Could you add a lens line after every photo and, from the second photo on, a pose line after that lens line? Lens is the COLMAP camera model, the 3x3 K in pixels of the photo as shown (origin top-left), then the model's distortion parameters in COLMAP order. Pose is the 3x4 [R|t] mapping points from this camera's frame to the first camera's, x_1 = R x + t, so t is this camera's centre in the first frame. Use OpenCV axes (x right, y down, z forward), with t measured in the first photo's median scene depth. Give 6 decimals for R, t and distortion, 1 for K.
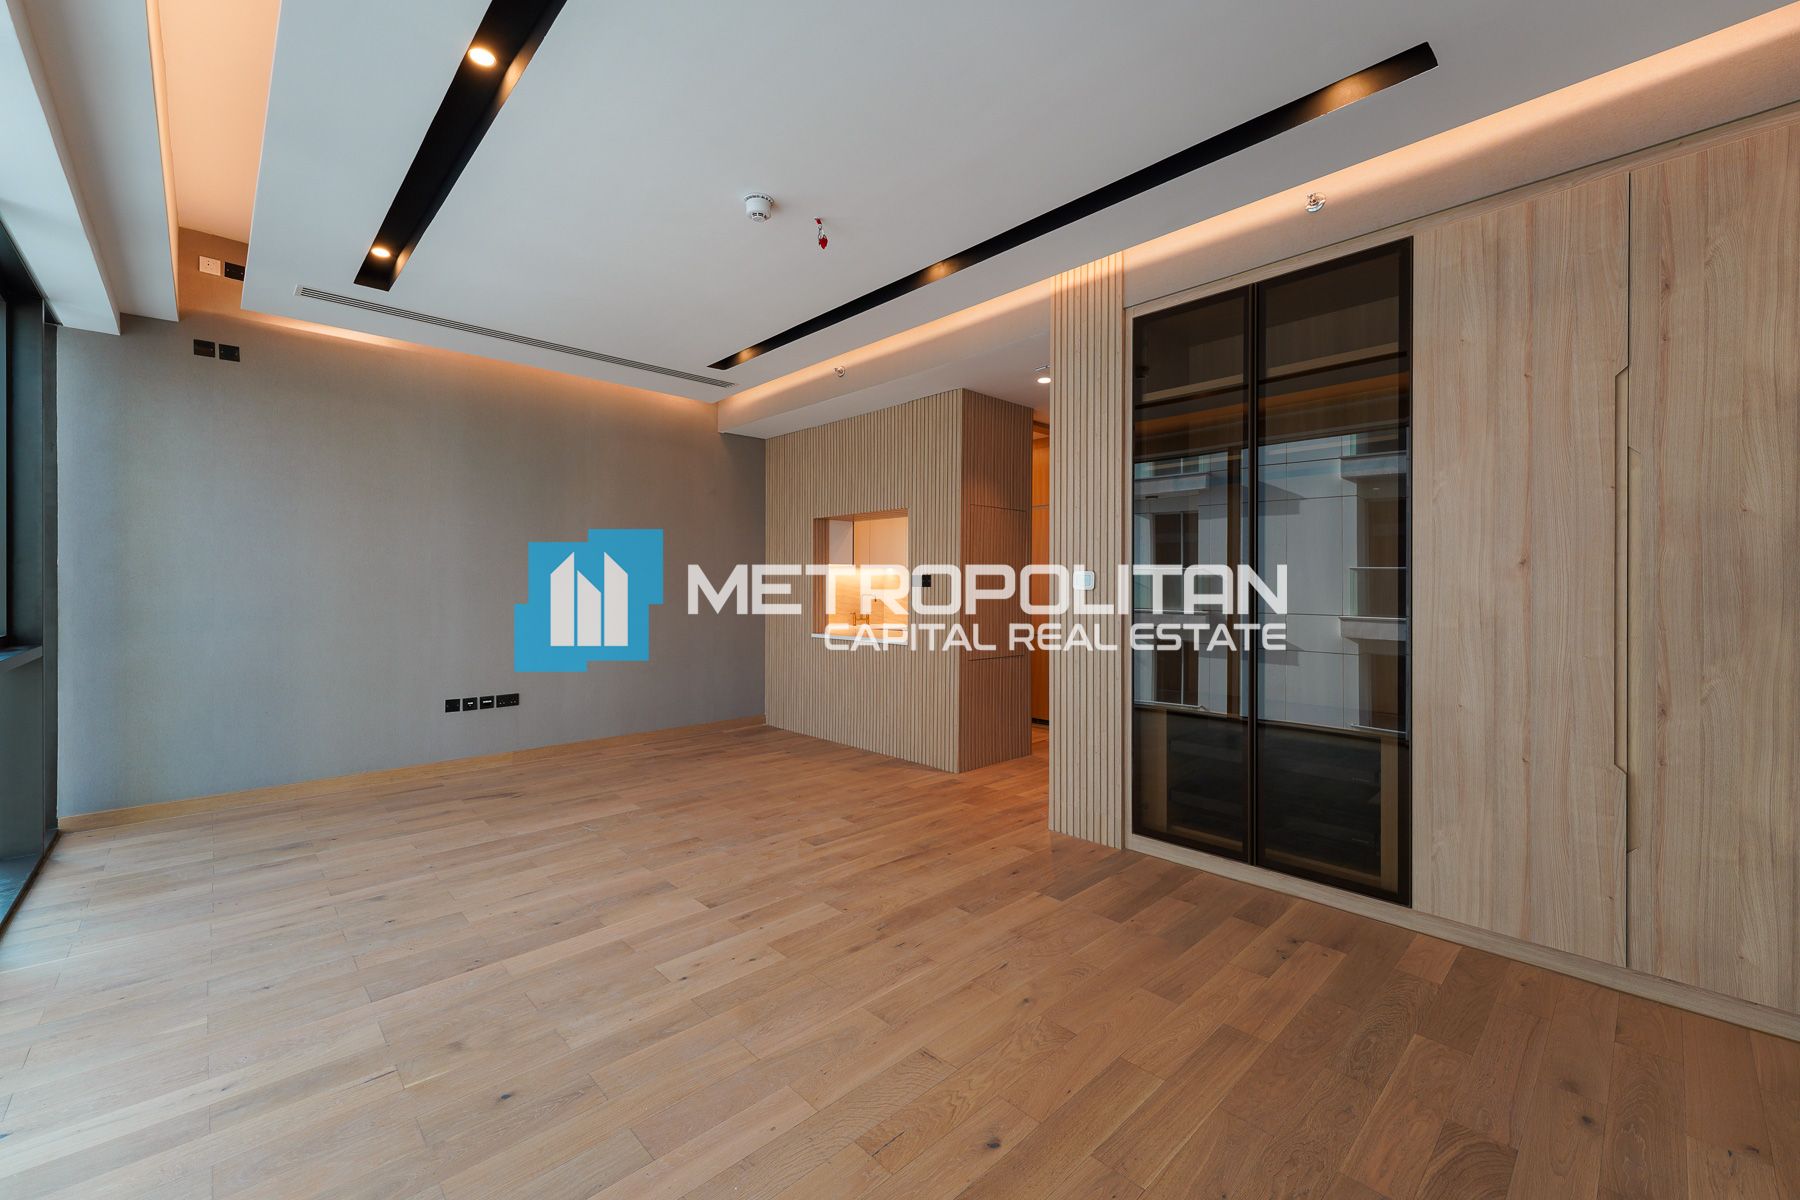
lens RADIAL K [[718.4, 0, 878.7], [0, 718.4, 585.7], [0, 0, 1]] dist [0.003156, -0.000167]
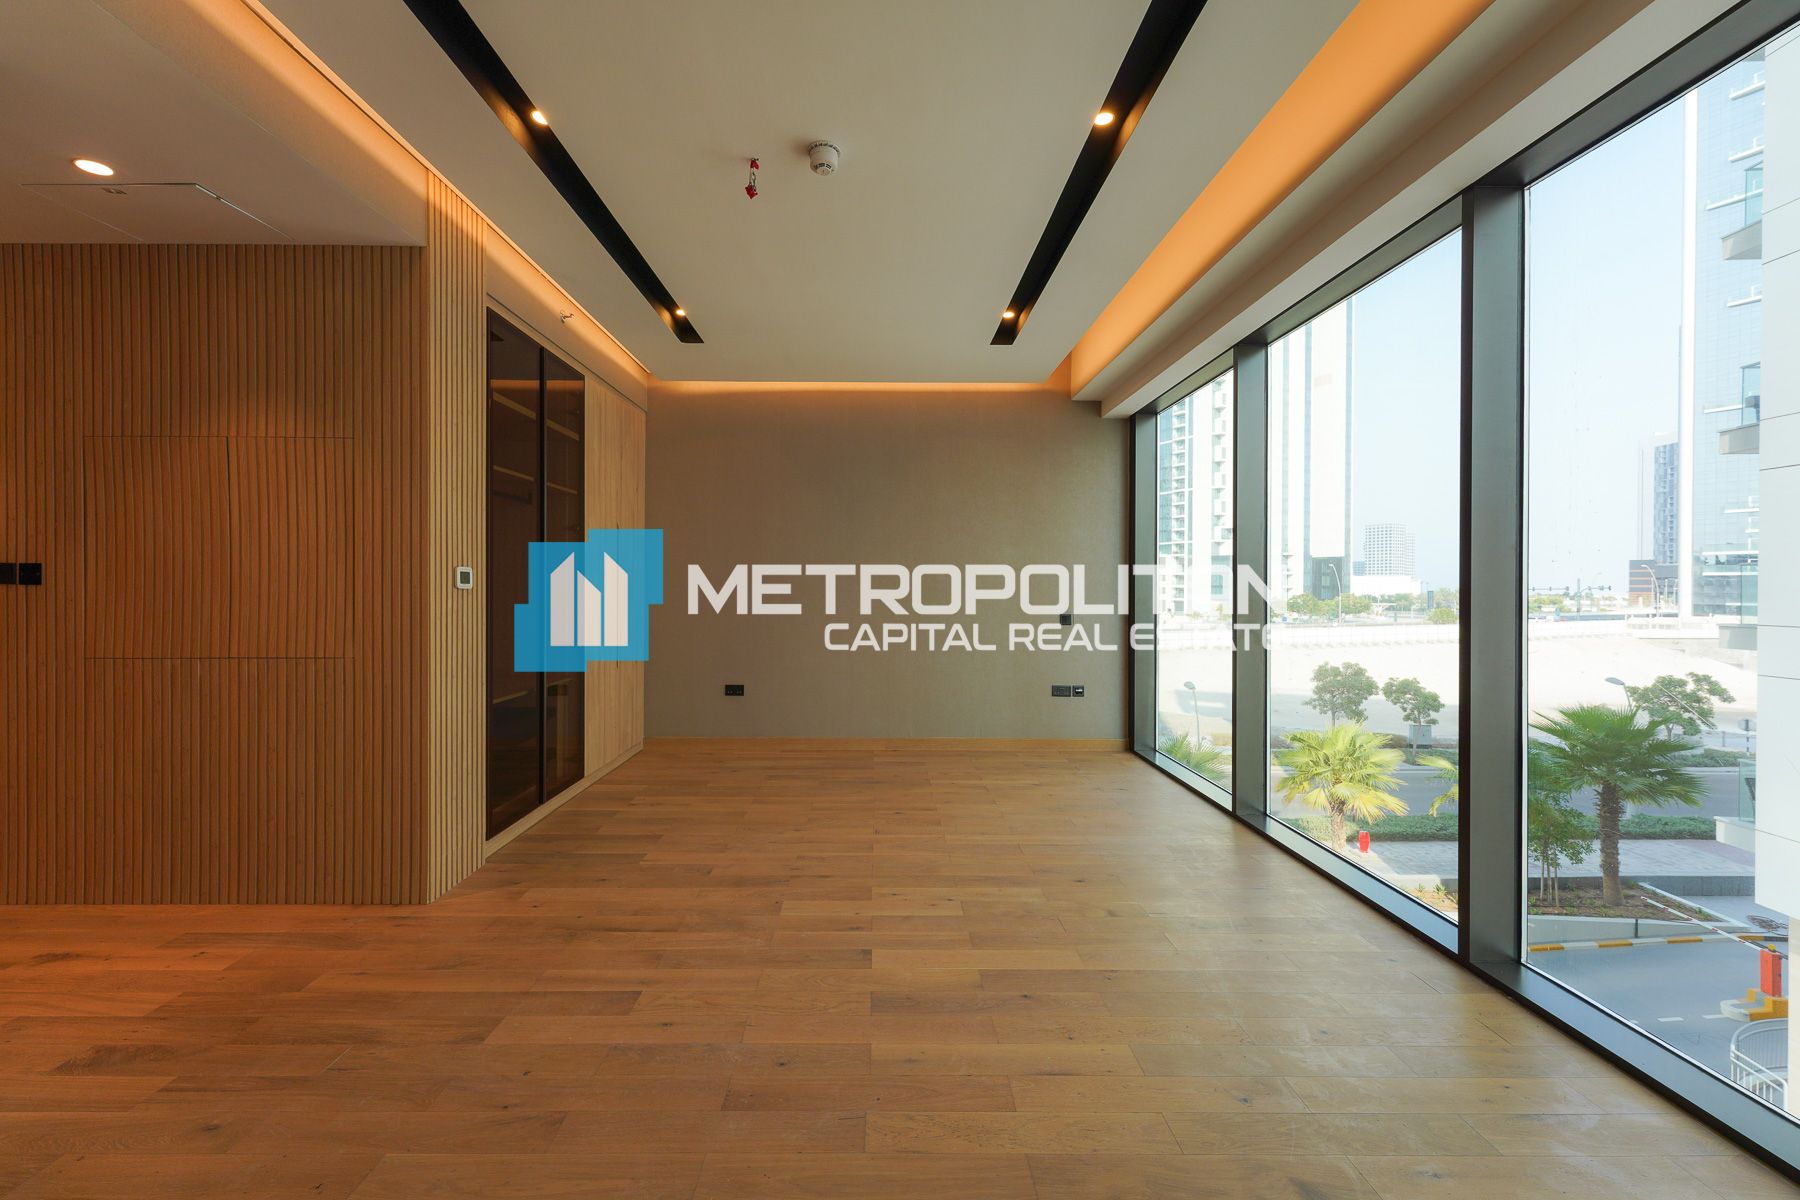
lens RADIAL K [[721.3, 0, 897.9], [0, 721.3, 592.2], [0, 0, 1]] dist [0.000517, -0.000036]
pose [[-0.752464, -0.008361, 0.658581, -0.707965], [-0.003599, 0.999957, 0.008583, -0.000663], [-0.658624, 0.004088, -0.752461, 1.383422]]
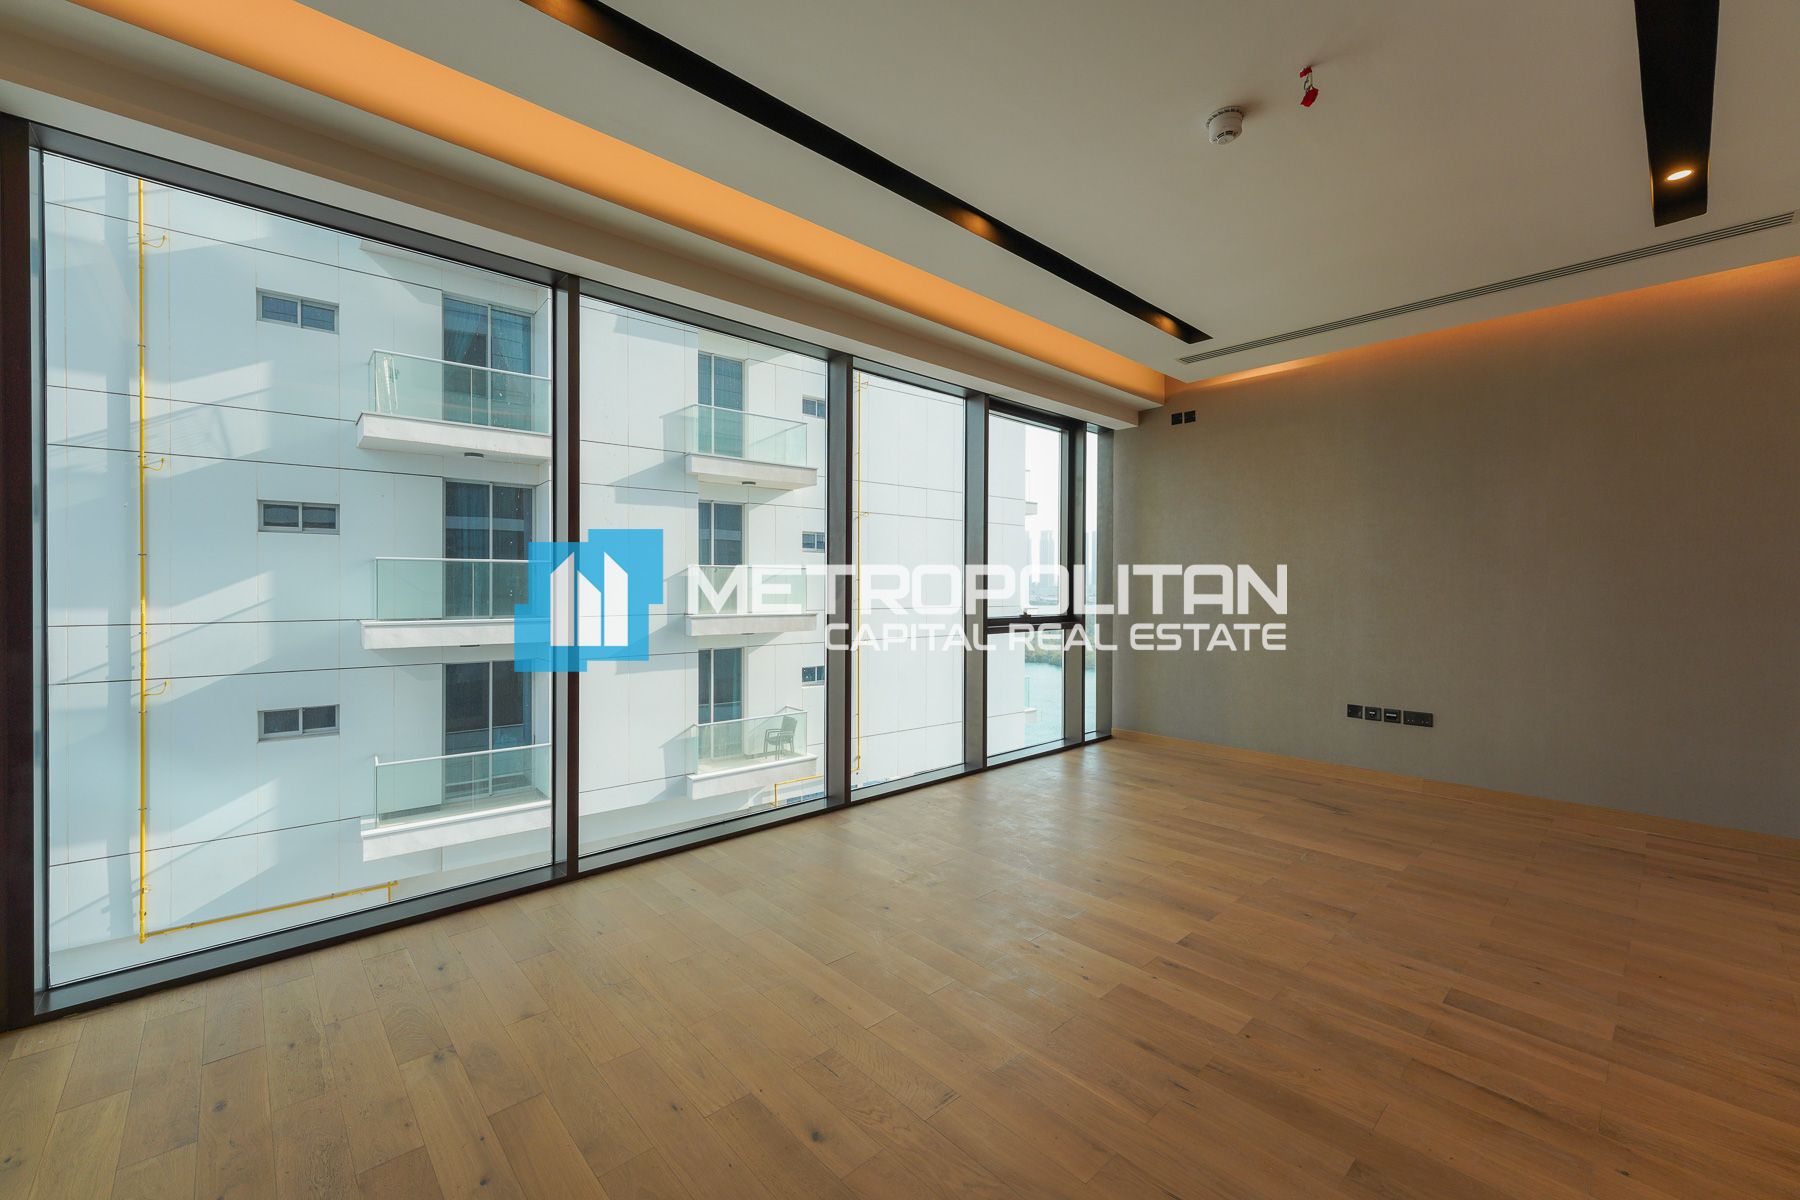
lens RADIAL K [[718.4, 0, 878.7], [0, 718.4, 585.7], [0, 0, 1]] dist [0.003156, -0.000167]
pose [[-0.014753, -0.002270, -0.999889, 0.570726], [-0.002819, 0.999994, -0.002229, 0.000148], [0.999887, 0.002786, -0.014759, 0.533513]]
